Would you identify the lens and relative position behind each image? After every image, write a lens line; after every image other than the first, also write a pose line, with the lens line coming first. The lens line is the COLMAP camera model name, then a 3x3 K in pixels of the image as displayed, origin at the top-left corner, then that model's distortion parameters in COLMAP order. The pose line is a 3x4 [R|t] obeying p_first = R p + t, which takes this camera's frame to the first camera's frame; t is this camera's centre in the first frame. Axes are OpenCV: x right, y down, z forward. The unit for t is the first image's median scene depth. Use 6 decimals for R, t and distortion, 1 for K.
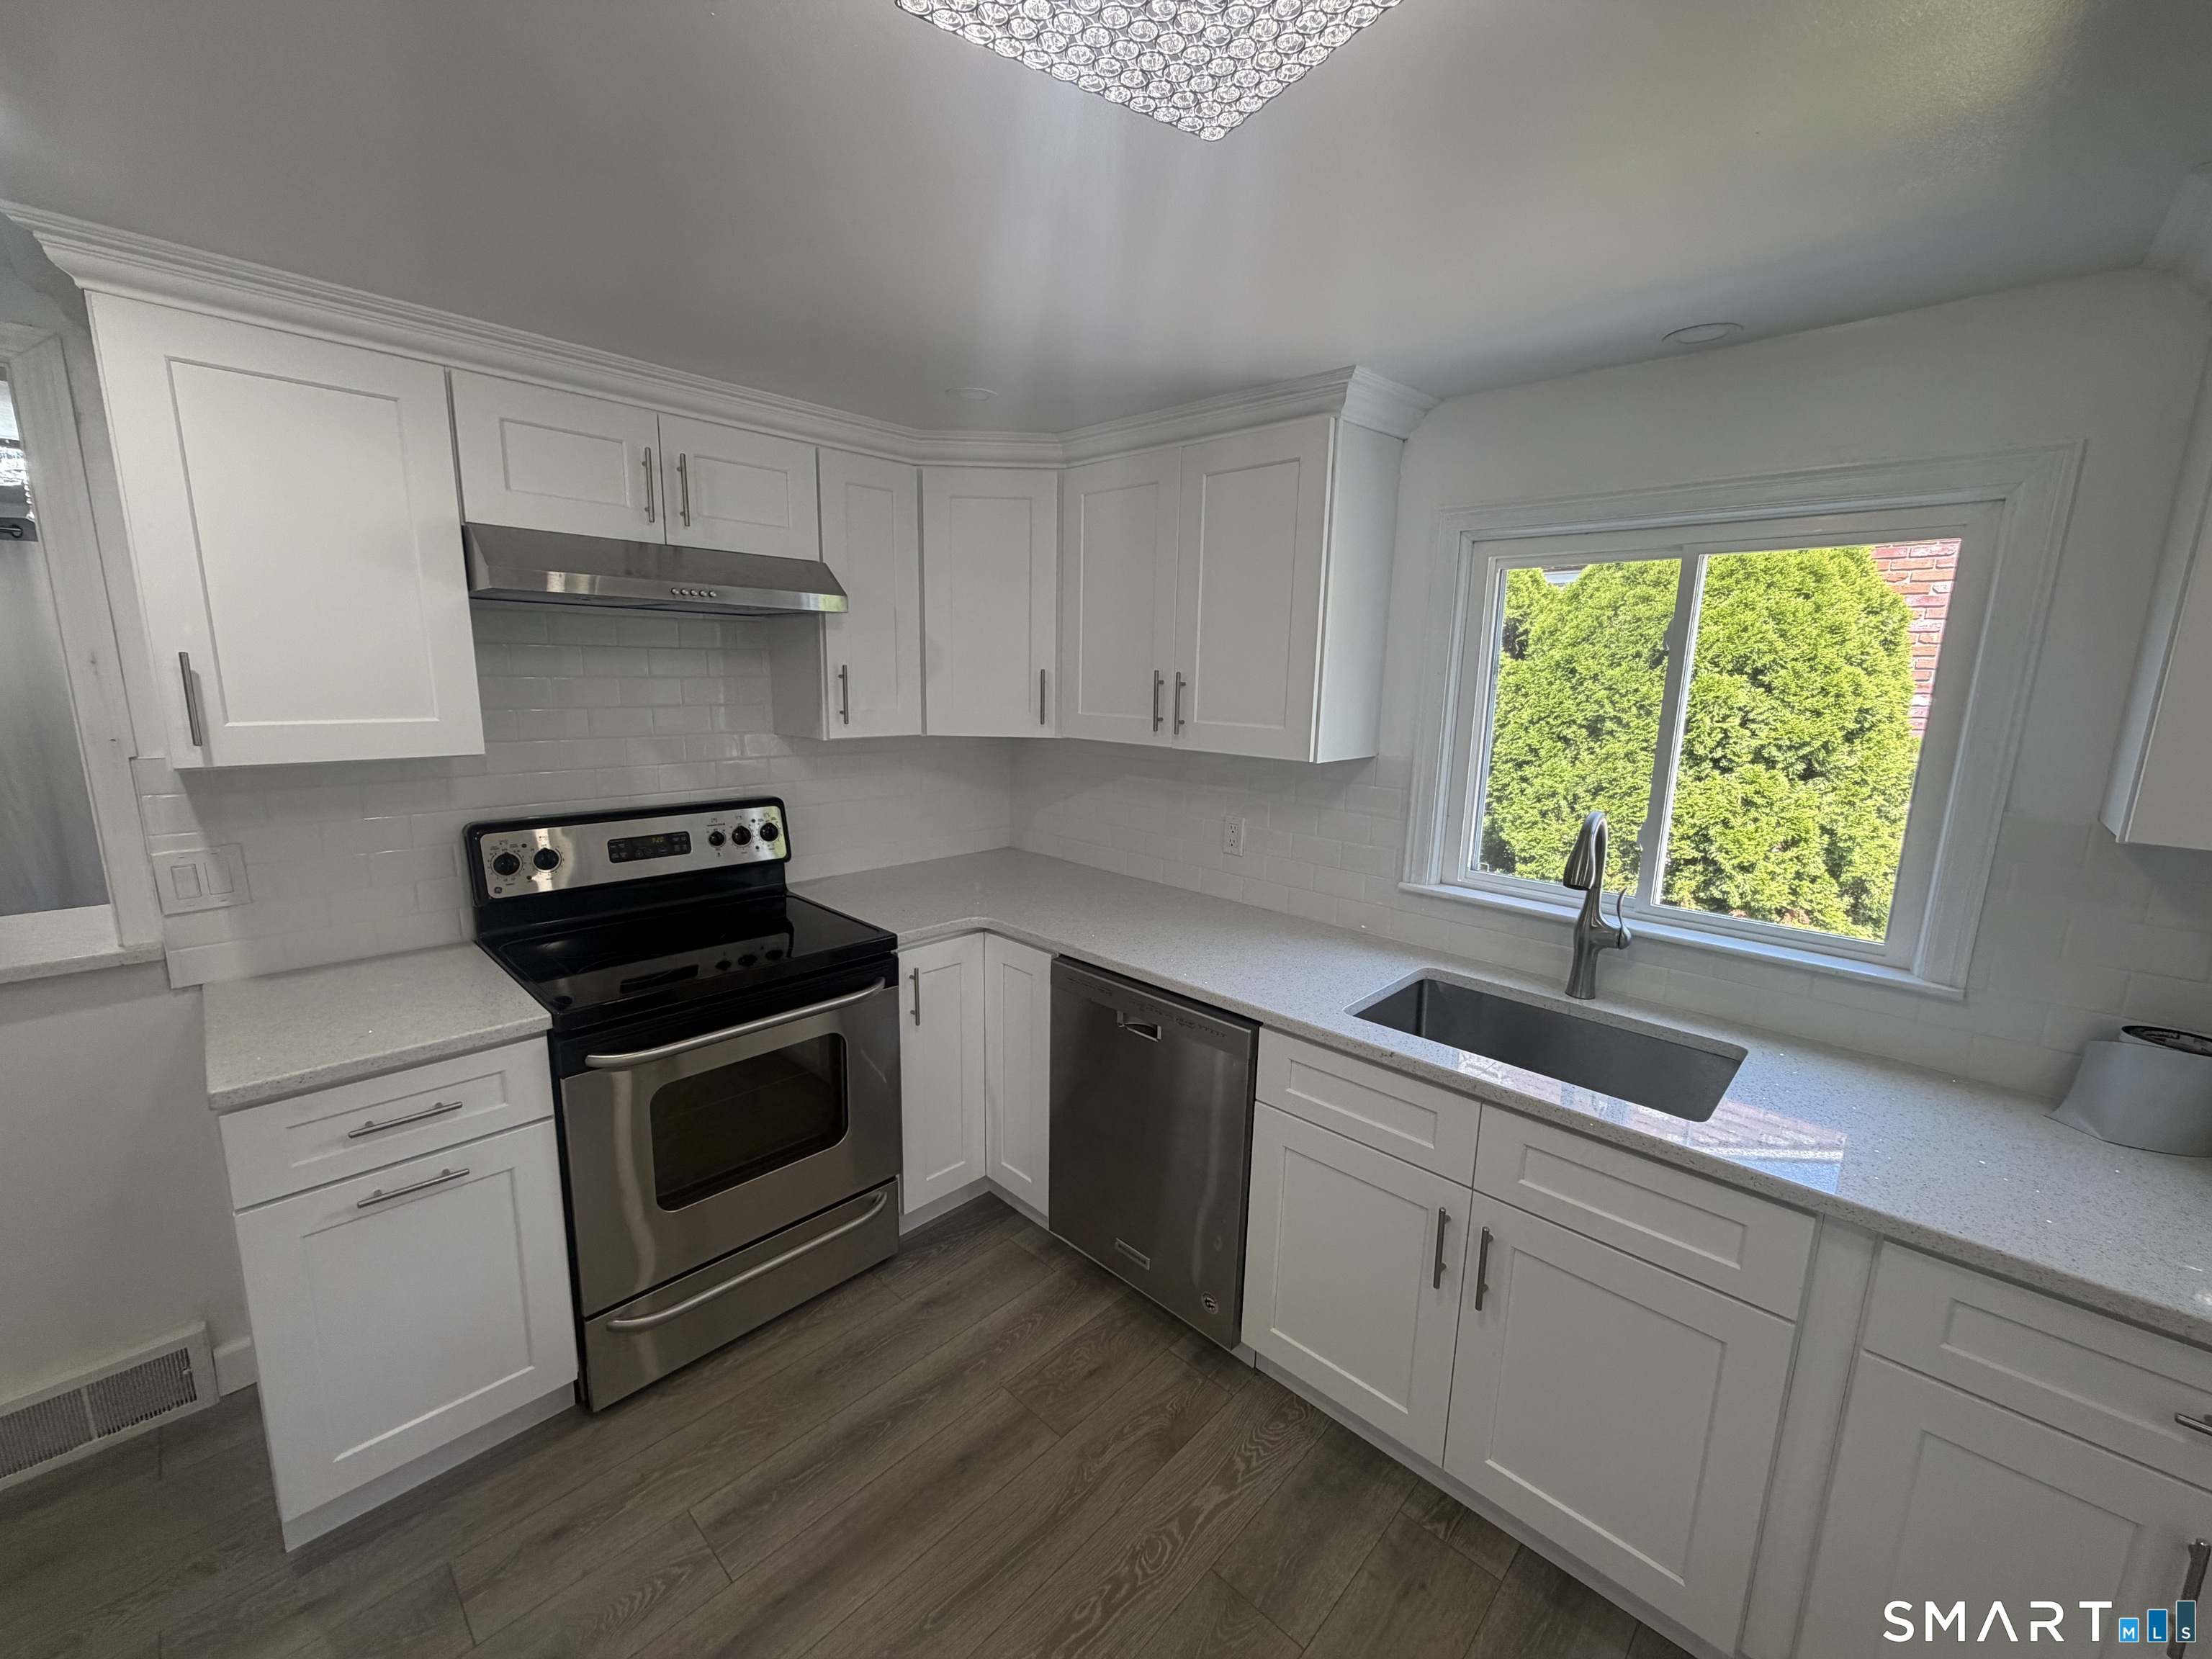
lens RADIAL K [[883.5, 0, 1108.2], [0, 883.5, 832.7], [0, 0, 1]] dist [0.000550, -0.000812]
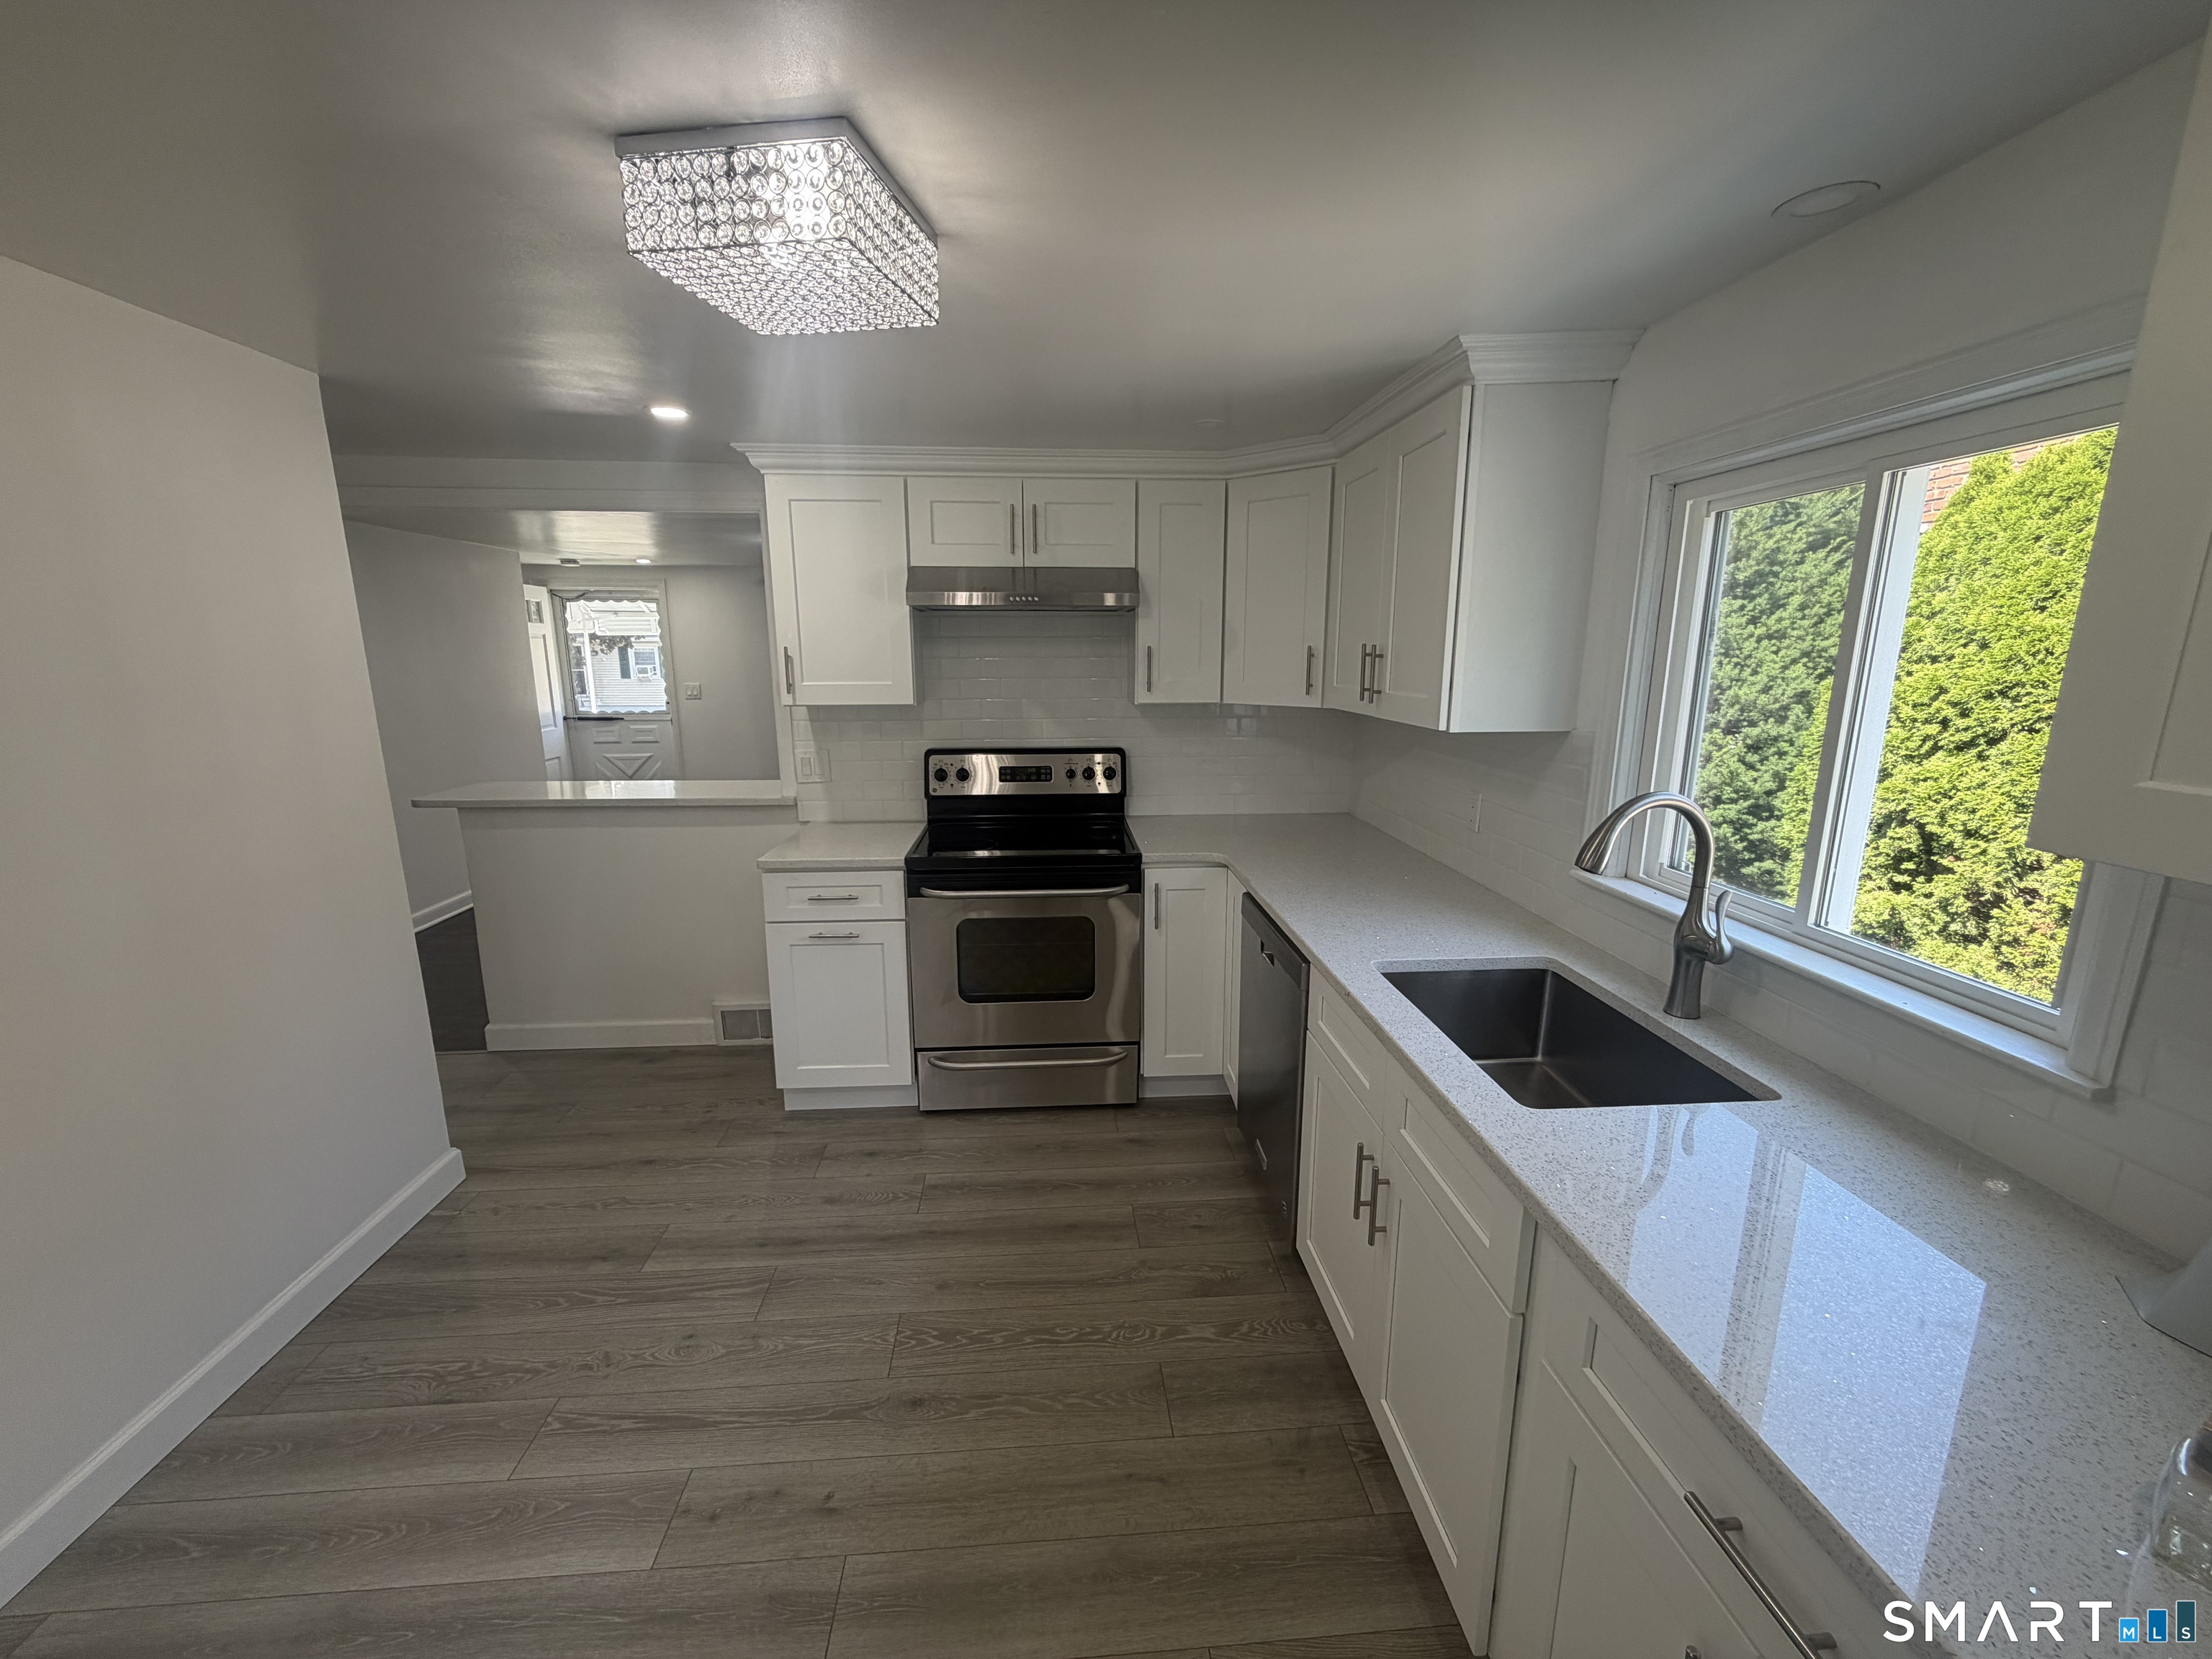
lens RADIAL K [[883.5, 0, 1099.0], [0, 883.5, 832.0], [0, 0, 1]] dist [0.000550, -0.000812]
pose [[0.740781, 0.114112, -0.661984, 0.630842], [-0.105091, 0.993018, 0.053574, 0.022693], [0.663476, 0.029882, 0.747601, -0.012739]]
